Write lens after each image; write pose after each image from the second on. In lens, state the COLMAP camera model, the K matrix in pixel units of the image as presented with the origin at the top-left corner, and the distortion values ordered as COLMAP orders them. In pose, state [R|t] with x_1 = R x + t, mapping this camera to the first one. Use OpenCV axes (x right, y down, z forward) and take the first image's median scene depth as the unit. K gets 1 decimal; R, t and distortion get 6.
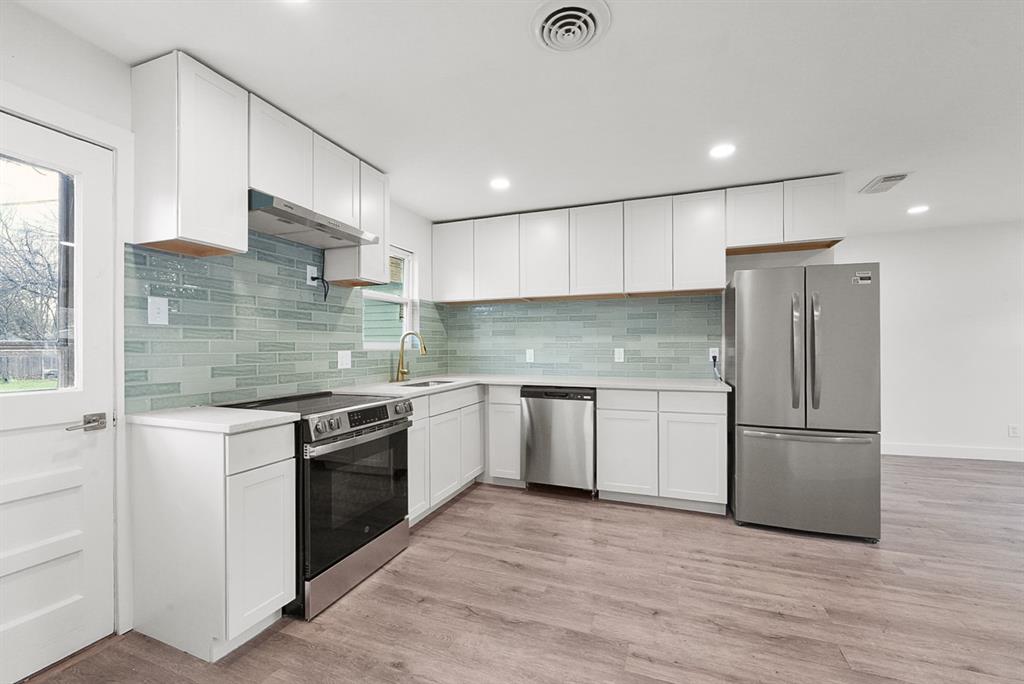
lens RADIAL K [[418.3, 0, 512.3], [0, 418.3, 347.2], [0, 0, 1]] dist [-0.000202, -0.000060]
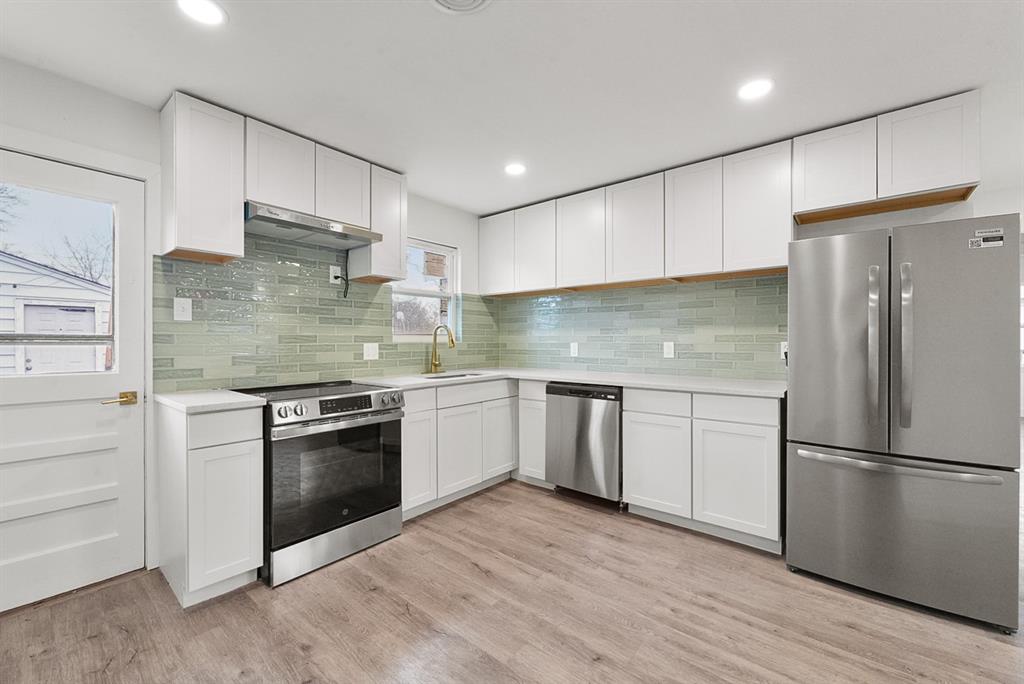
lens RADIAL K [[414.7, 0, 512.0], [0, 414.7, 342.0], [0, 0, 1]] dist [-0.000137, -0.000167]
pose [[0.947360, 0.003587, -0.320151, 0.308130], [-0.002757, 0.999992, 0.003046, 0.001217], [0.320160, -0.002003, 0.947362, 0.113856]]
